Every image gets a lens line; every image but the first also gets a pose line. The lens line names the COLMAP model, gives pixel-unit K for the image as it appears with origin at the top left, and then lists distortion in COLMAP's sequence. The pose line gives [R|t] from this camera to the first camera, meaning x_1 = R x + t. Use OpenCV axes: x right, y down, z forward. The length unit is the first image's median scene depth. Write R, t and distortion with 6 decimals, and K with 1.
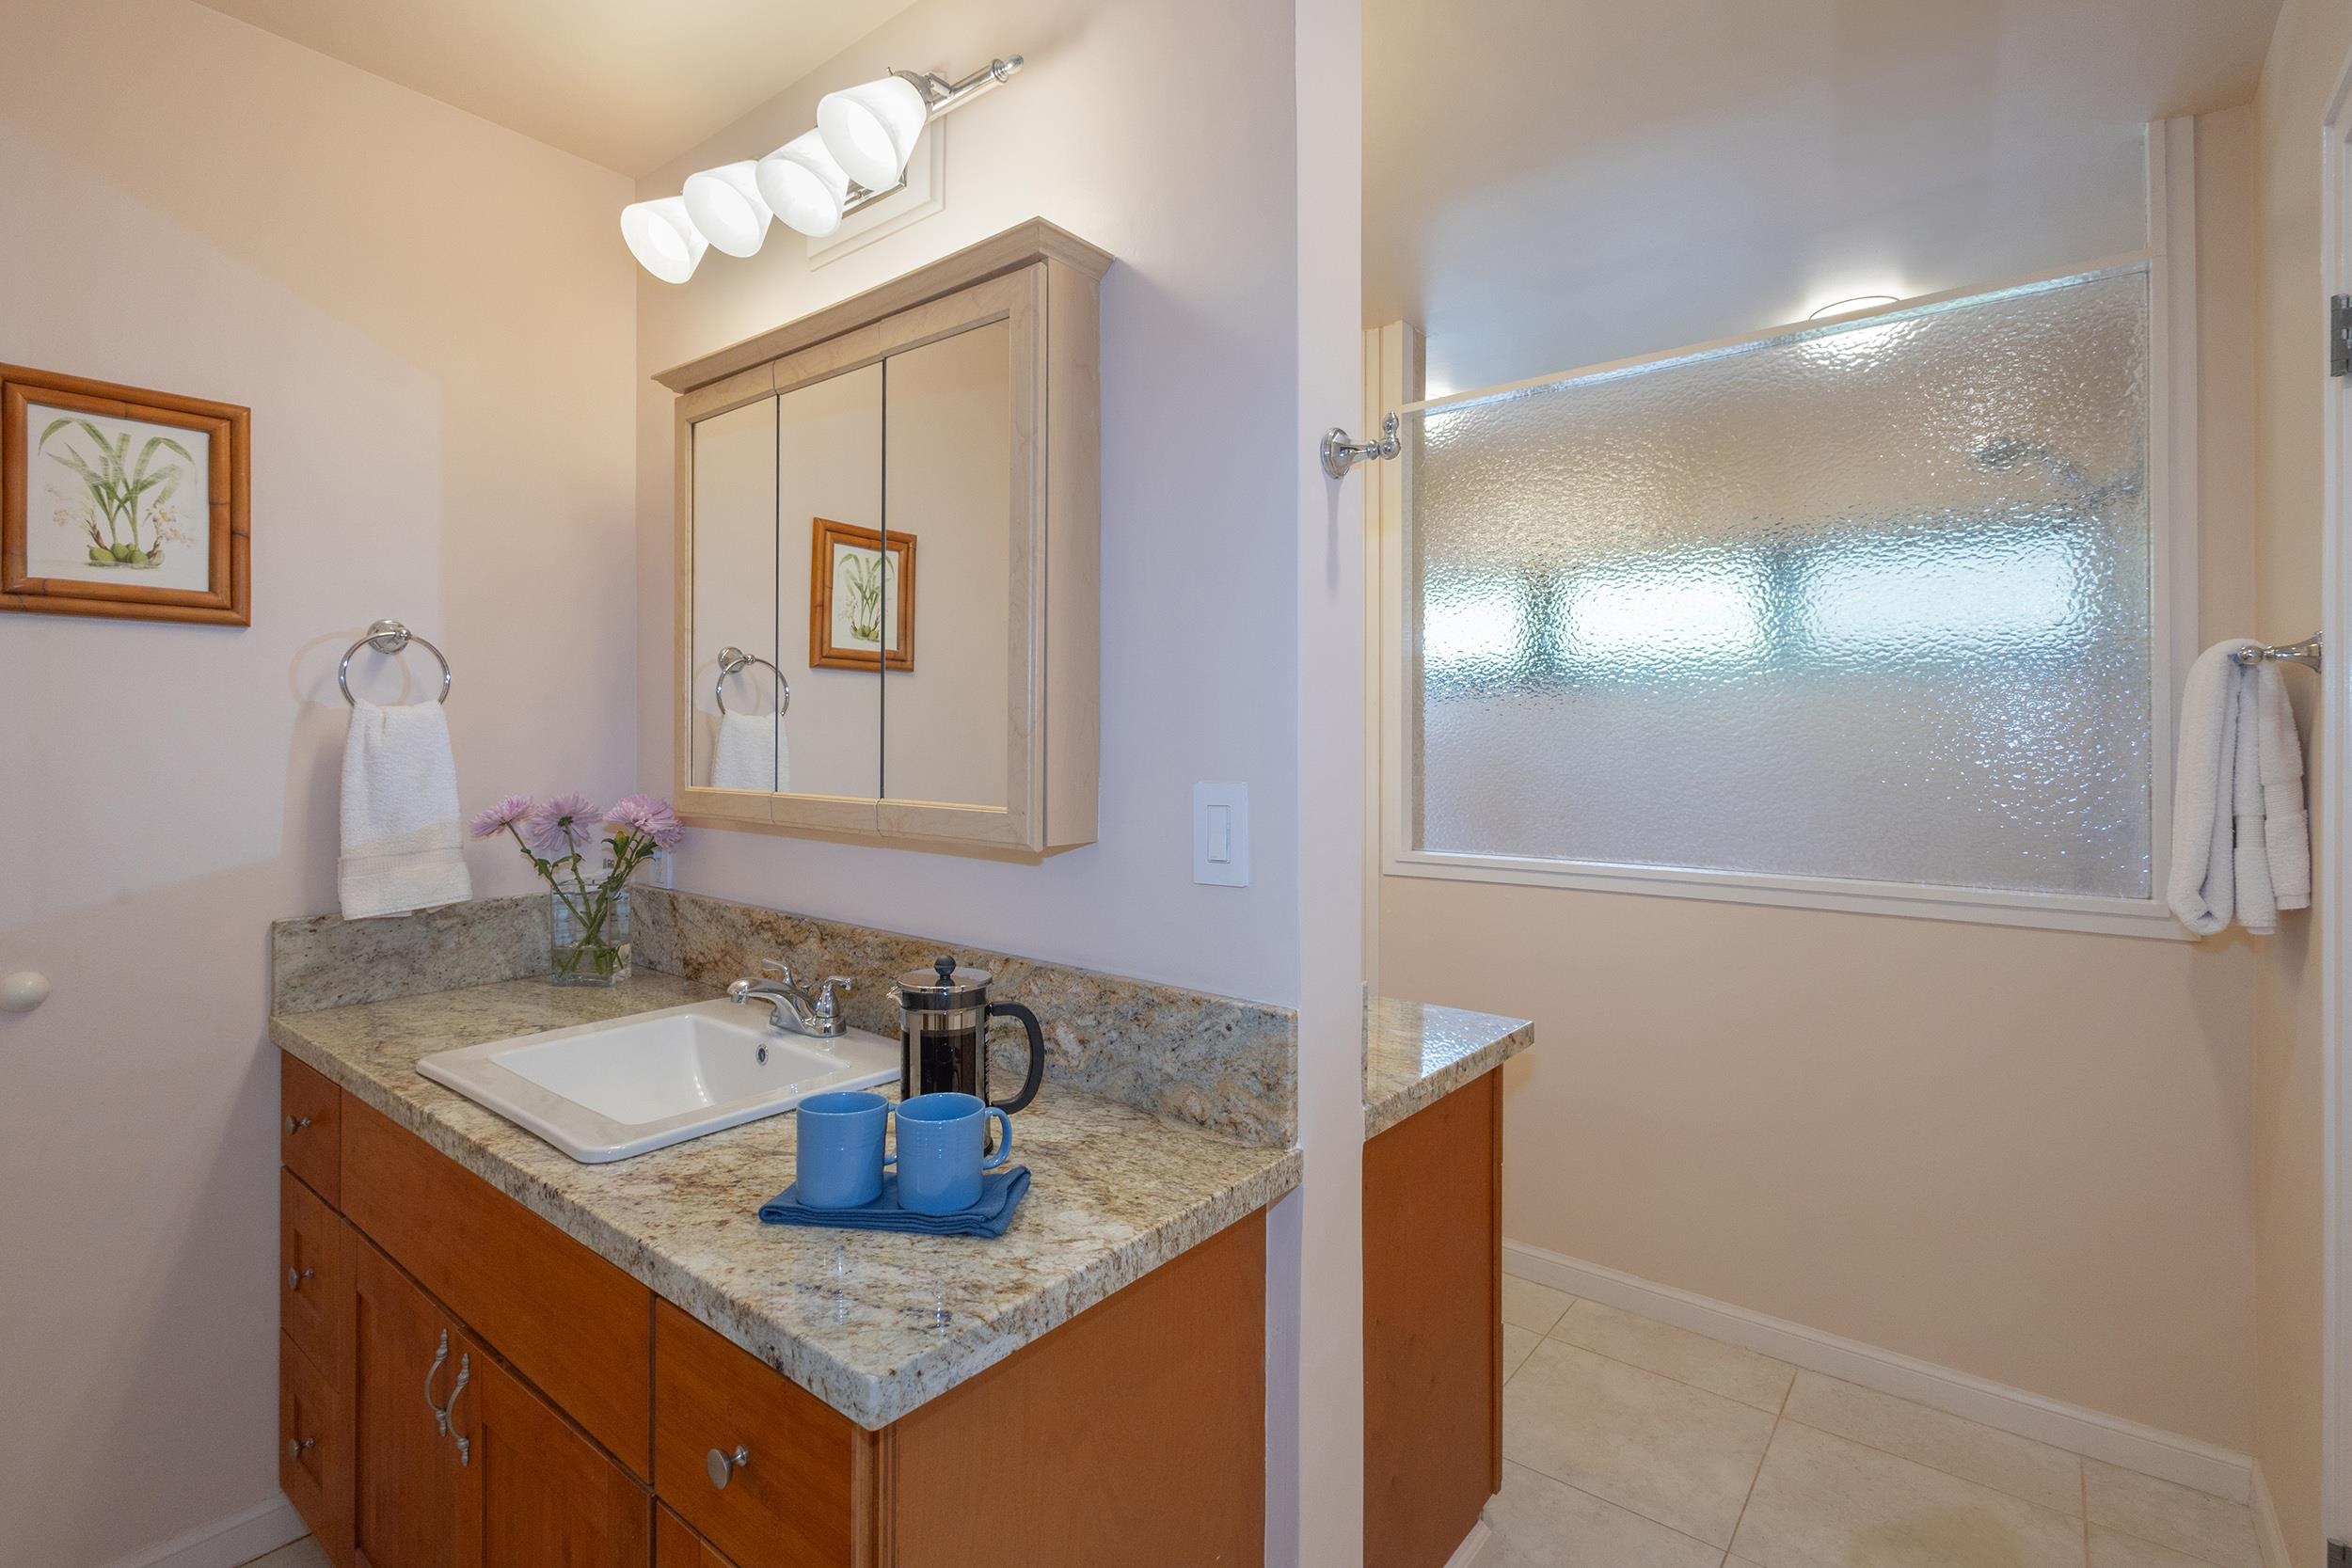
lens RADIAL K [[1105.8, 0, 1170.2], [0, 1105.8, 741.1], [0, 0, 1]] dist [0.002894, 0.000416]
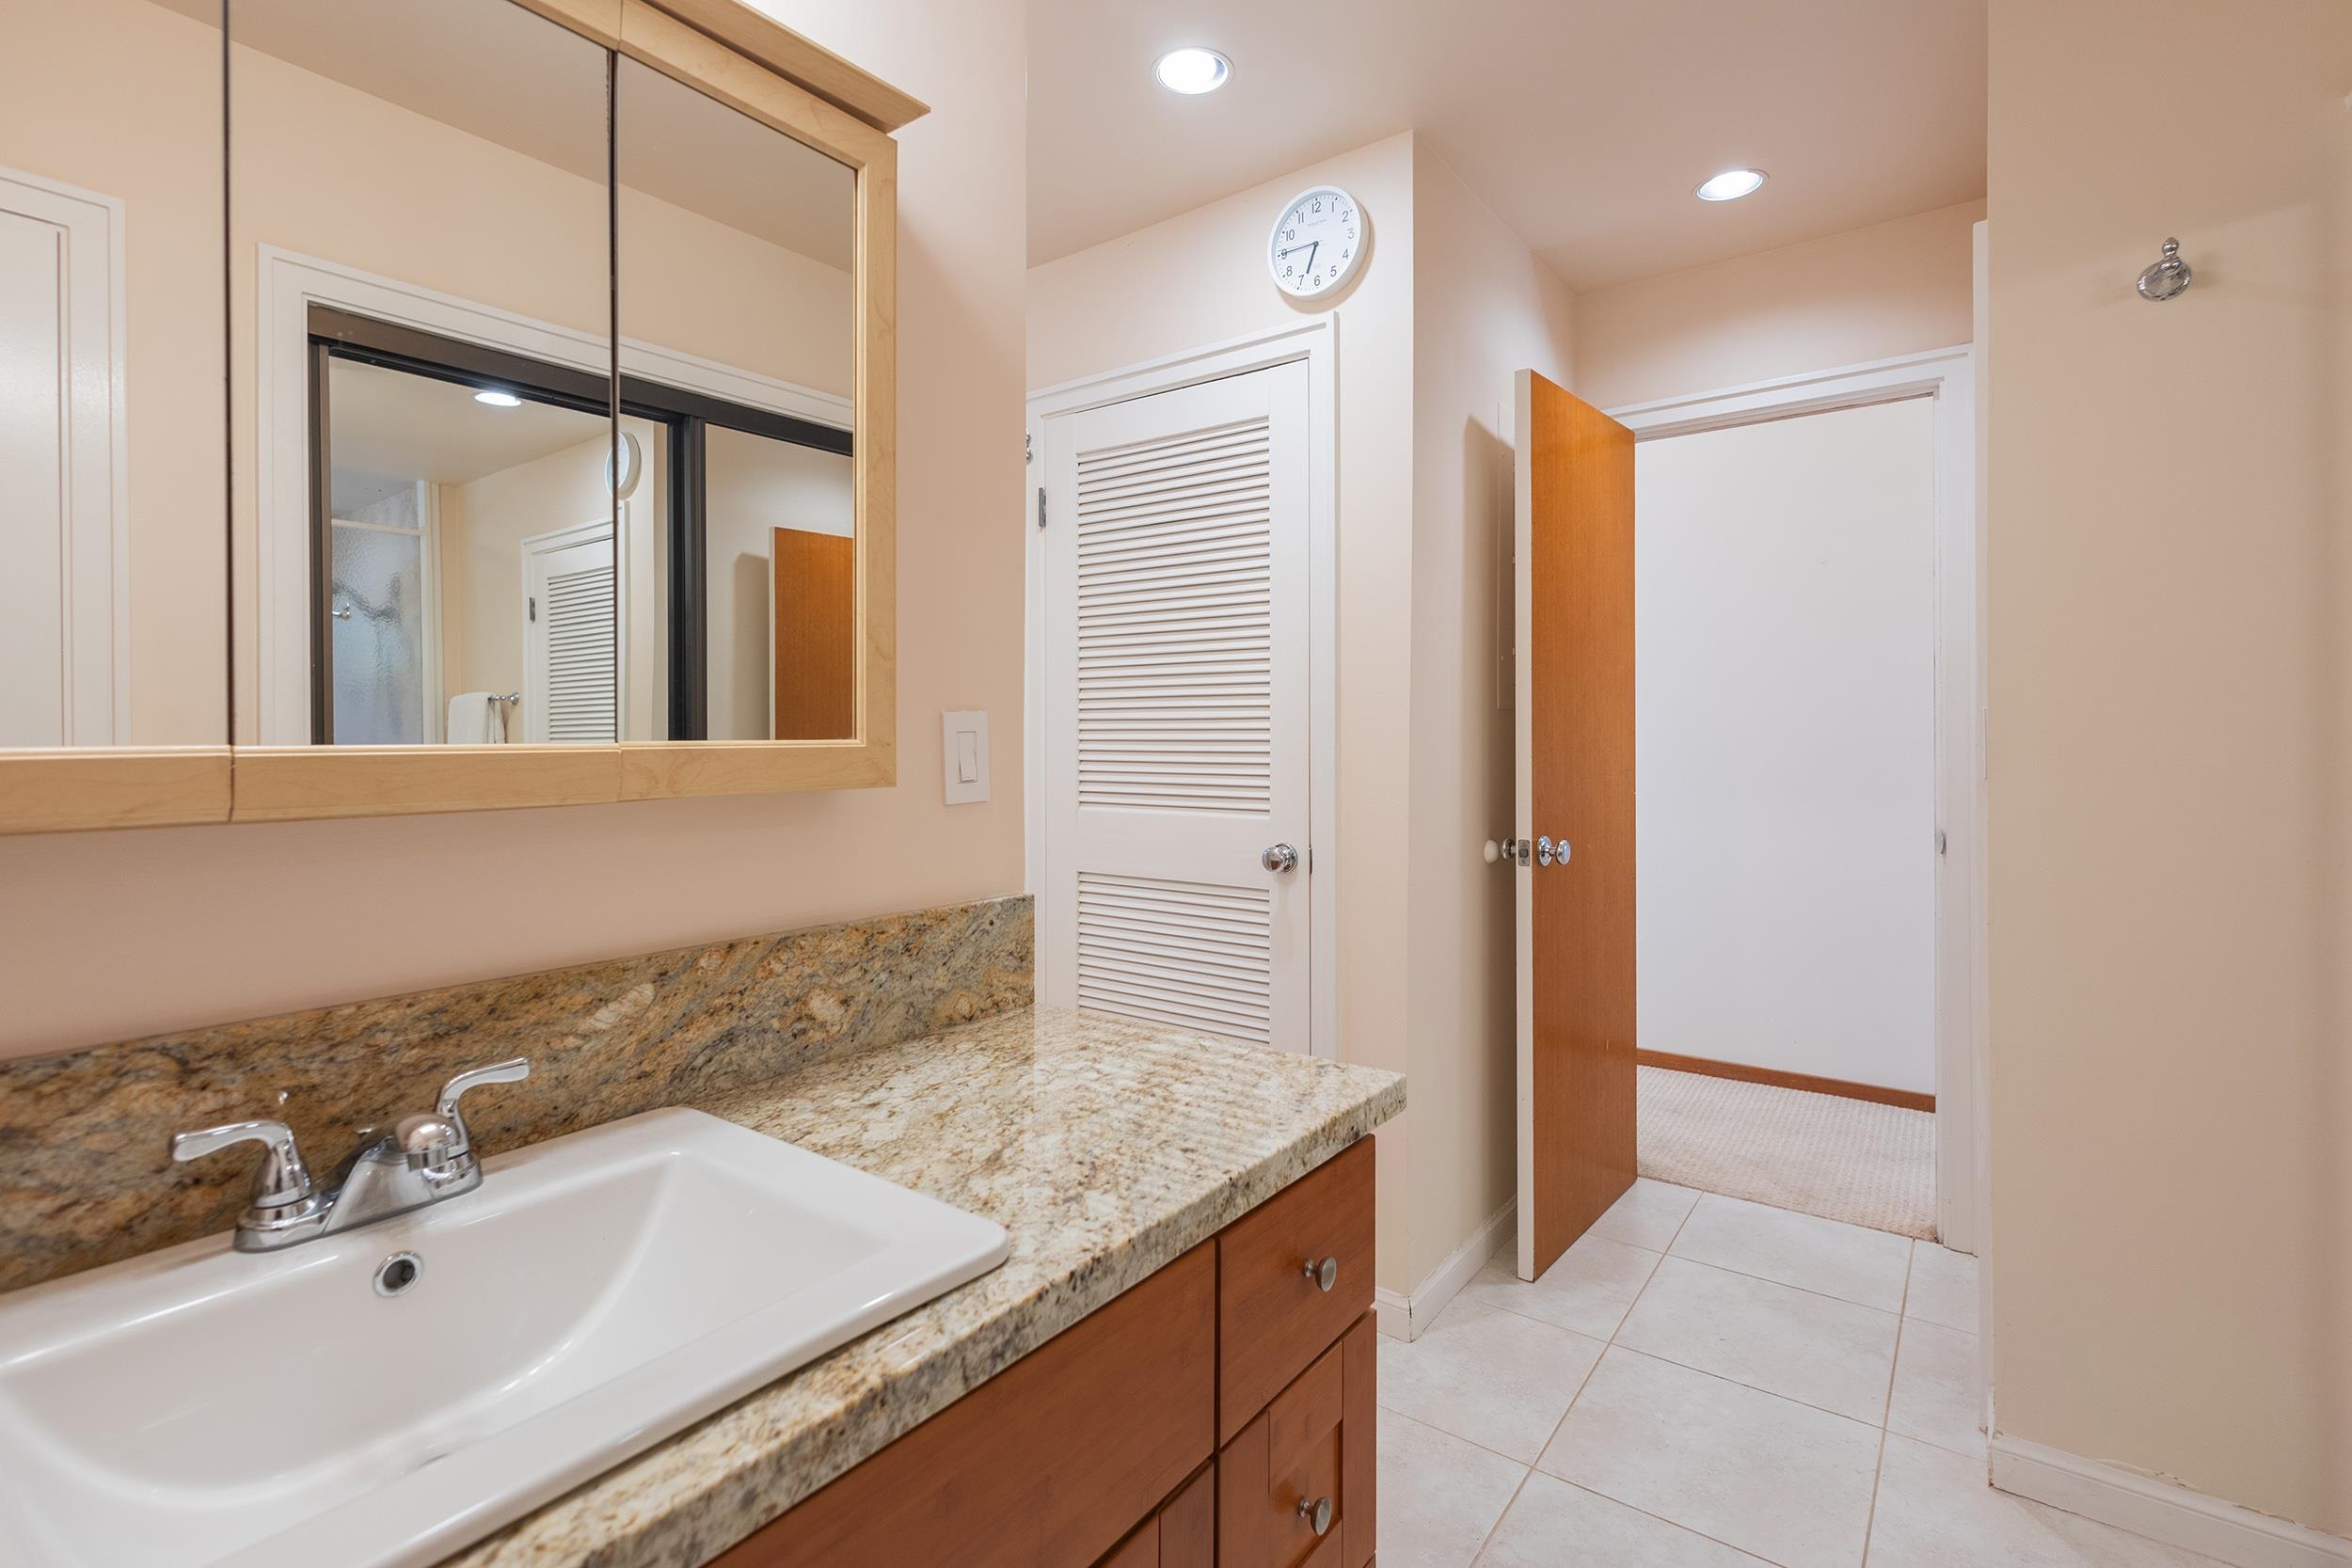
lens RADIAL K [[1105.8, 0, 1197.1], [0, 1105.8, 730.0], [0, 0, 1]] dist [0.002894, 0.000416]
pose [[-0.051926, -0.006668, 0.998629, -1.068528], [0.006600, 0.999954, 0.007020, 0.049664], [-0.998629, 0.006956, -0.051880, 0.814993]]
